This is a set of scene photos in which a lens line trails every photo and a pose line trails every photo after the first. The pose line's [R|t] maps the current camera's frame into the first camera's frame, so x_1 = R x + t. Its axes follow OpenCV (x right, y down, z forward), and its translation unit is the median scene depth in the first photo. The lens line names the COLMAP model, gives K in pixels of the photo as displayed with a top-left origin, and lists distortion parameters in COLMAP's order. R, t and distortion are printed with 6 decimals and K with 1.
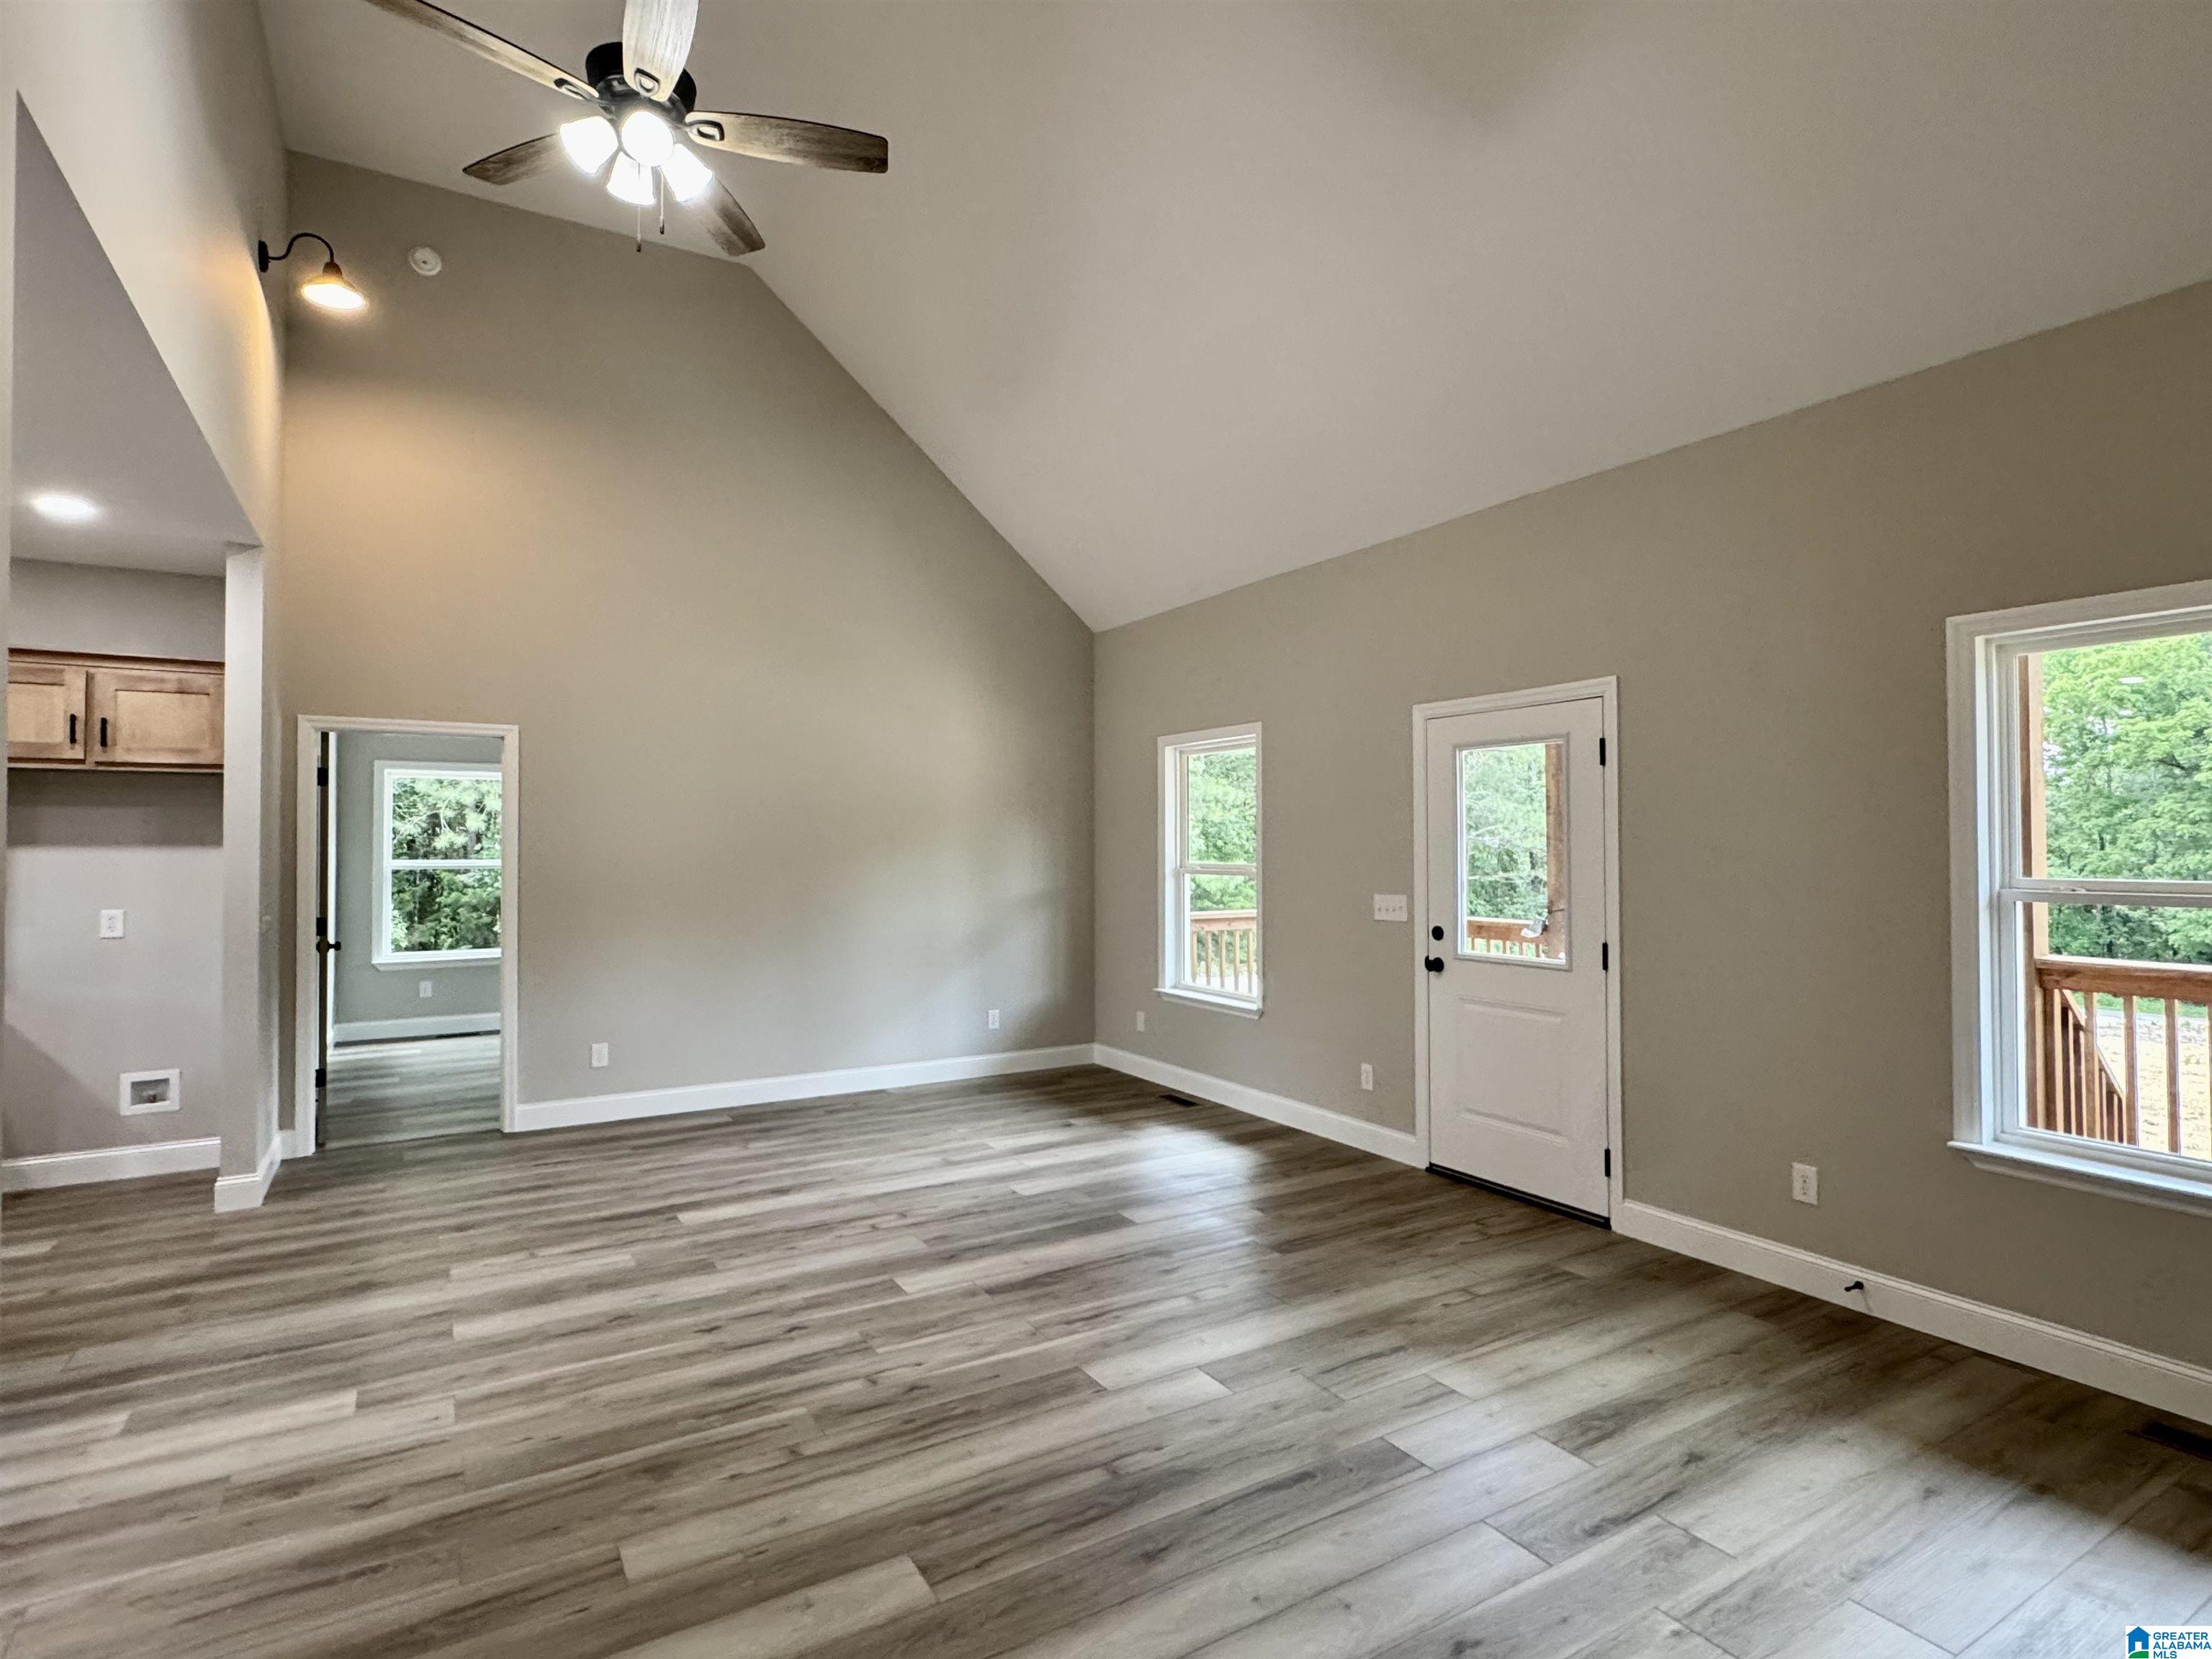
lens RADIAL K [[1125.4, 0, 1107.6], [0, 1125.4, 833.9], [0, 0, 1]] dist [-0.019199, -0.000230]
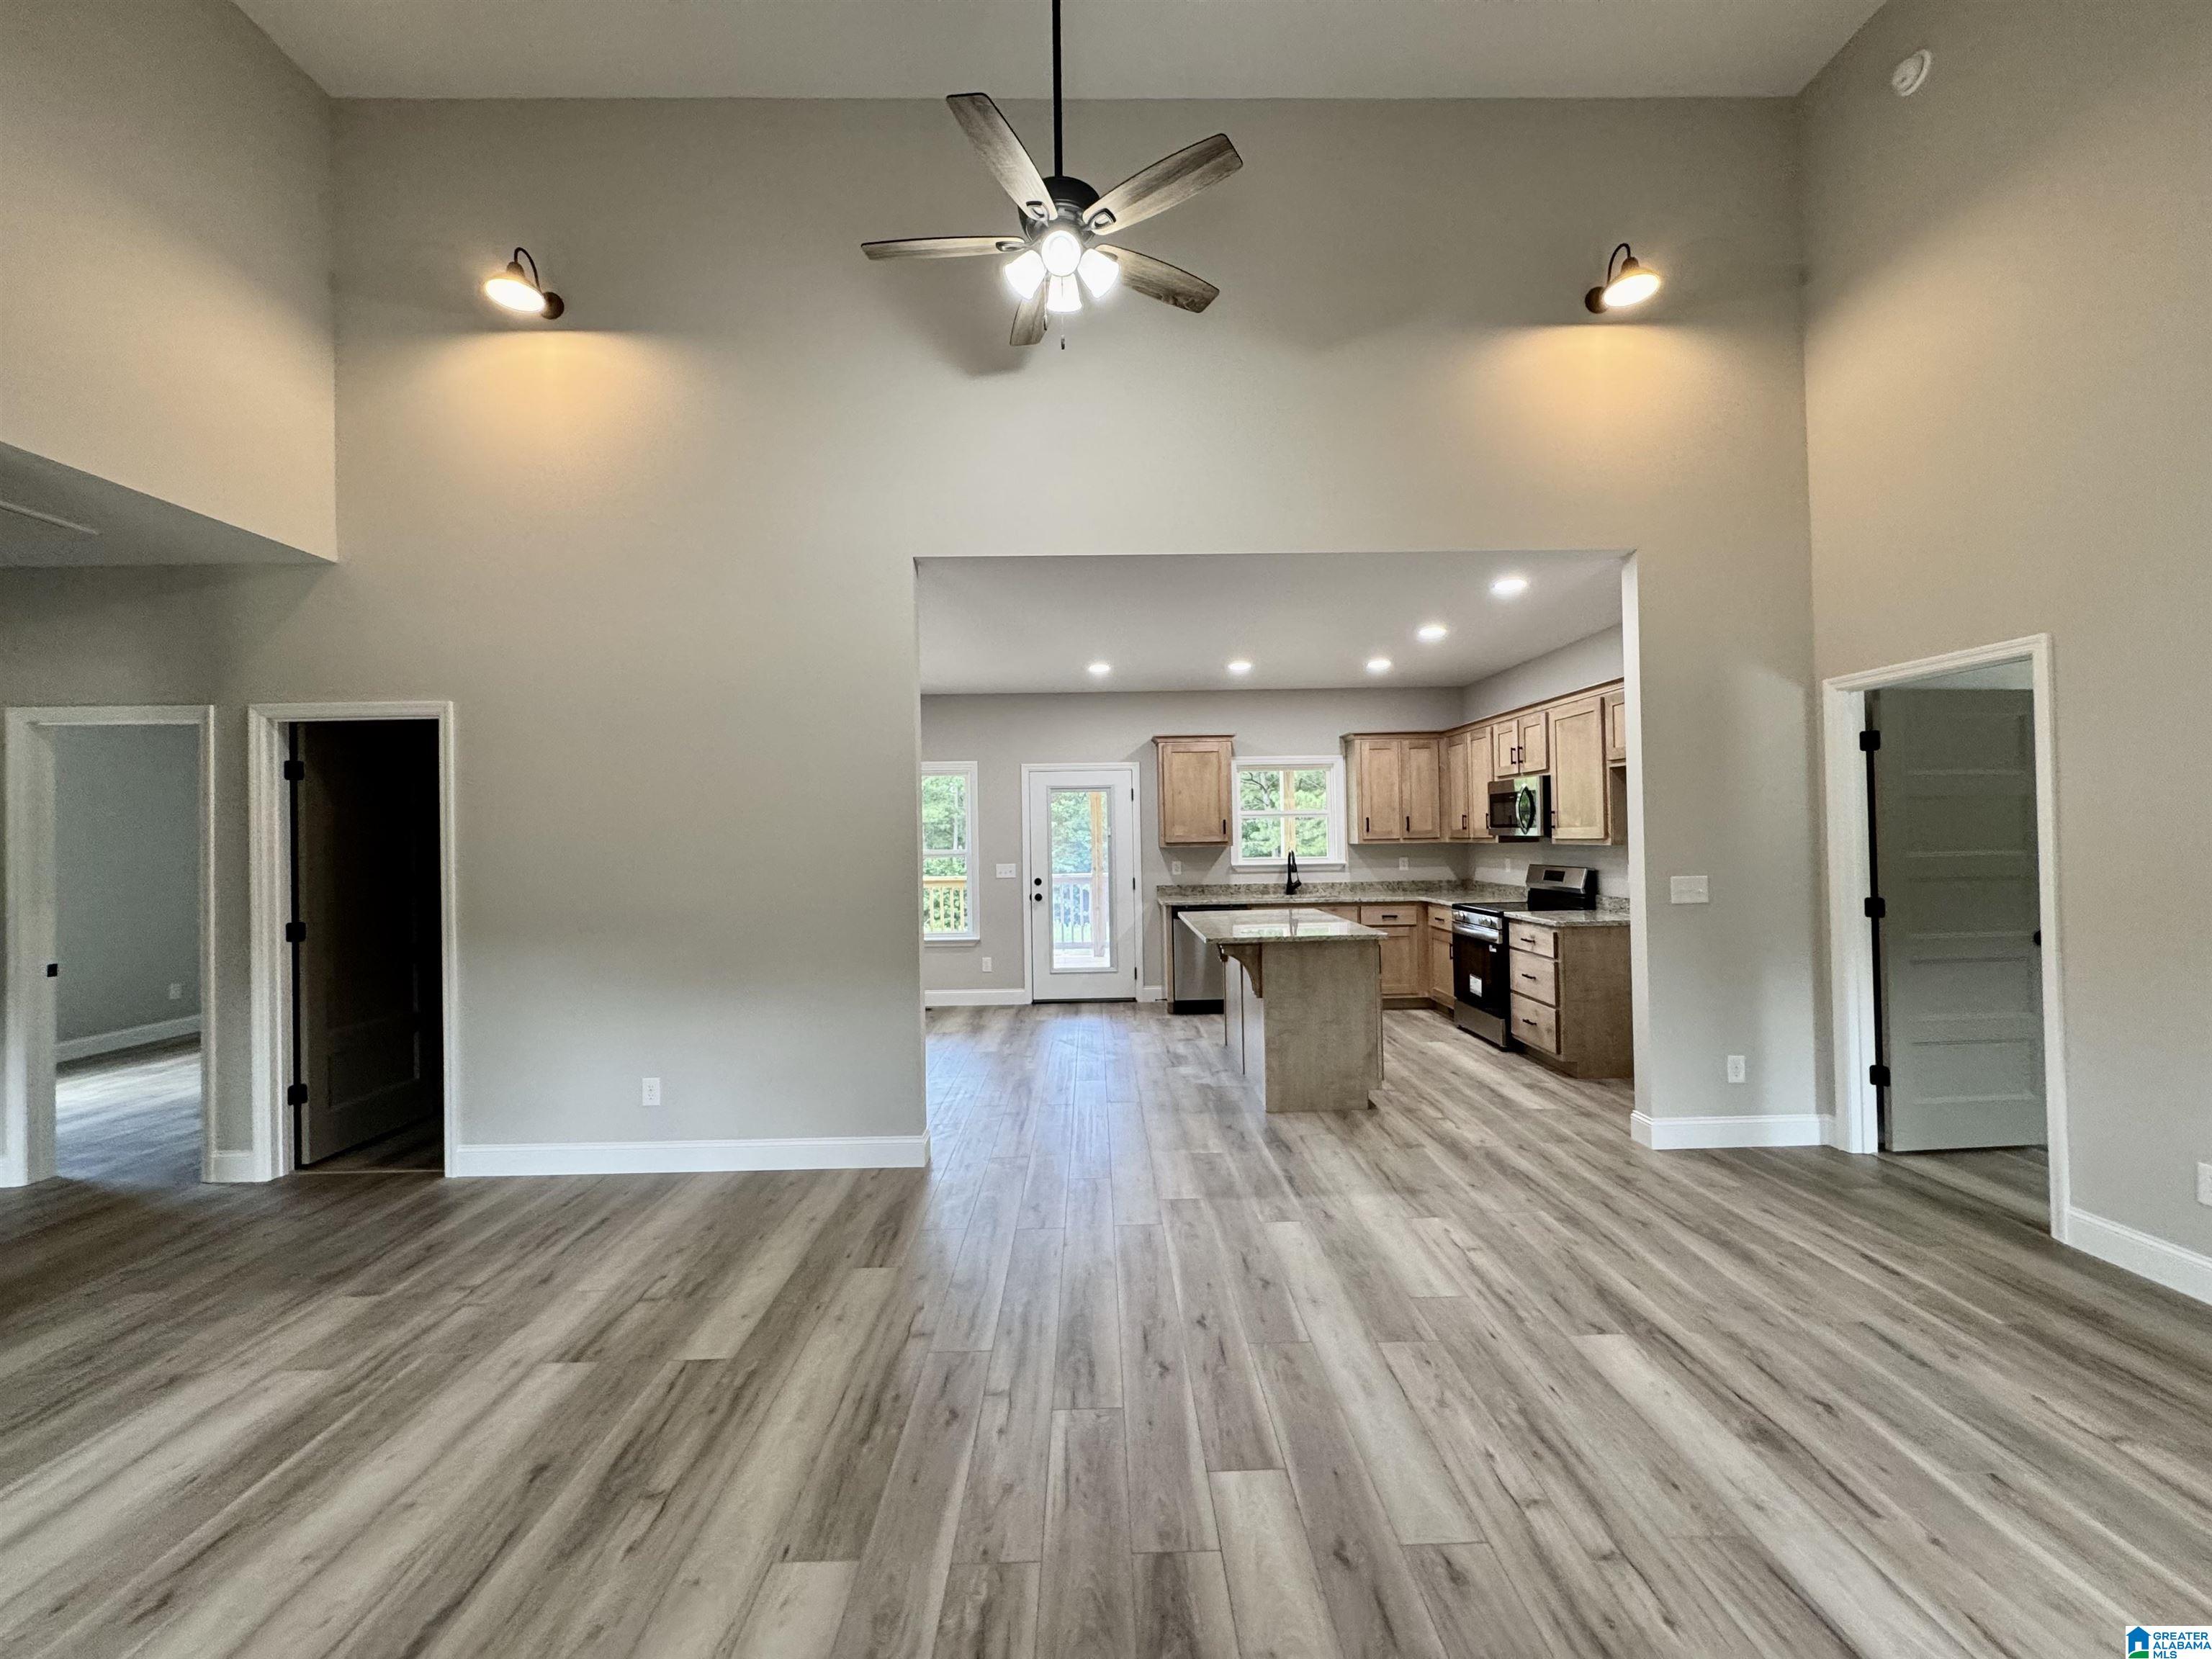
lens RADIAL K [[887.0, 0, 1115.7], [0, 887.0, 828.9], [0, 0, 1]] dist [0.002688, 0.001046]
pose [[-0.502269, 0.004991, -0.864697, 0.313207], [0.030051, 0.999480, -0.011686, 0.015353], [0.864189, -0.031855, -0.502158, 1.186377]]
